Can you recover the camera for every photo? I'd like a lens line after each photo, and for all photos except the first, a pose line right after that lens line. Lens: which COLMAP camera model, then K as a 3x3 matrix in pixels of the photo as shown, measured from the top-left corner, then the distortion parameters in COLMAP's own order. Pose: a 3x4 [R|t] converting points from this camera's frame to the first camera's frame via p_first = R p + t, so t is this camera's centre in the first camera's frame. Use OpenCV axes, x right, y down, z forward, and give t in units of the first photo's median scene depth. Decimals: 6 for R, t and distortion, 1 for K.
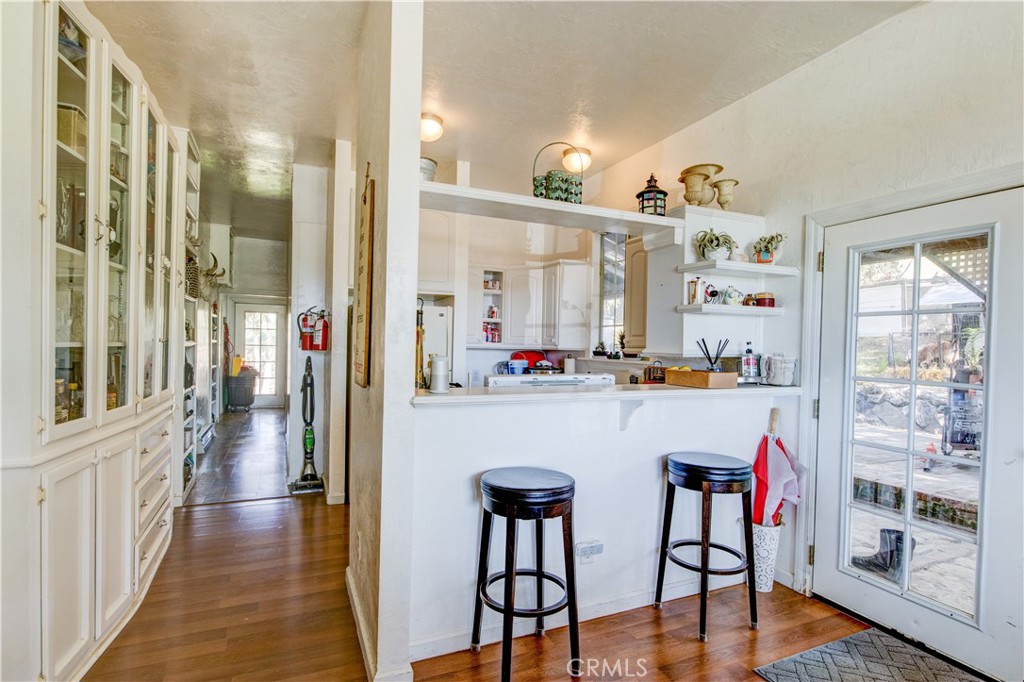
lens RADIAL K [[508.7, 0, 508.6], [0, 508.7, 348.2], [0, 0, 1]] dist [-0.009251, -0.001550]
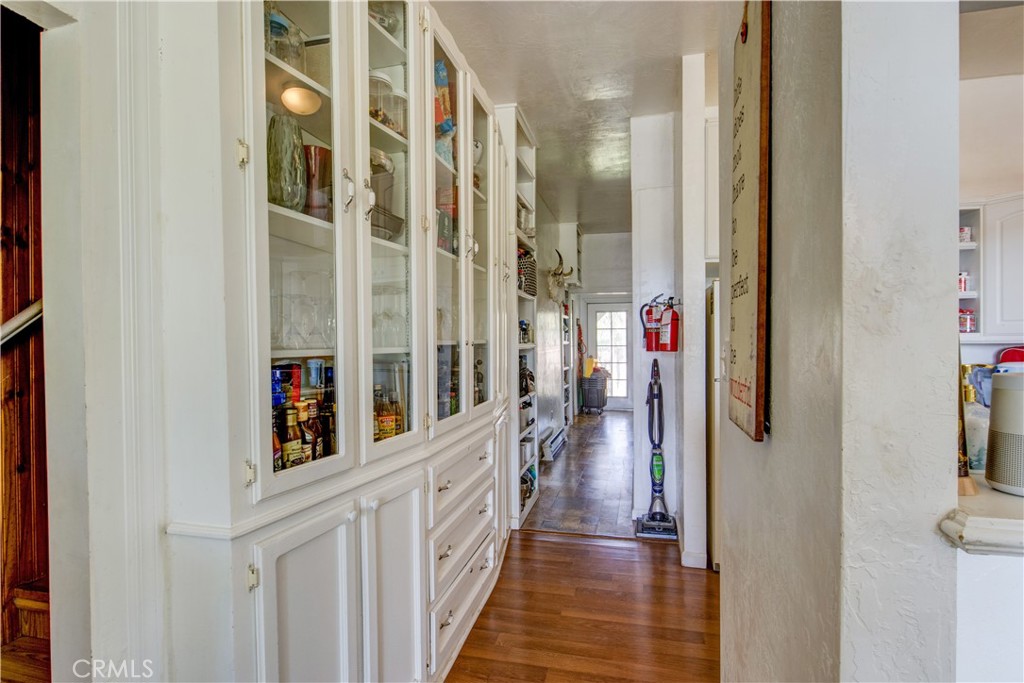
lens RADIAL K [[508.7, 0, 510.4], [0, 508.7, 345.8], [0, 0, 1]] dist [-0.009251, -0.001550]
pose [[0.786025, -0.021057, -0.617836, -0.087984], [0.019992, 0.999763, -0.008639, -0.002004], [0.617871, -0.005561, 0.786259, 0.256532]]
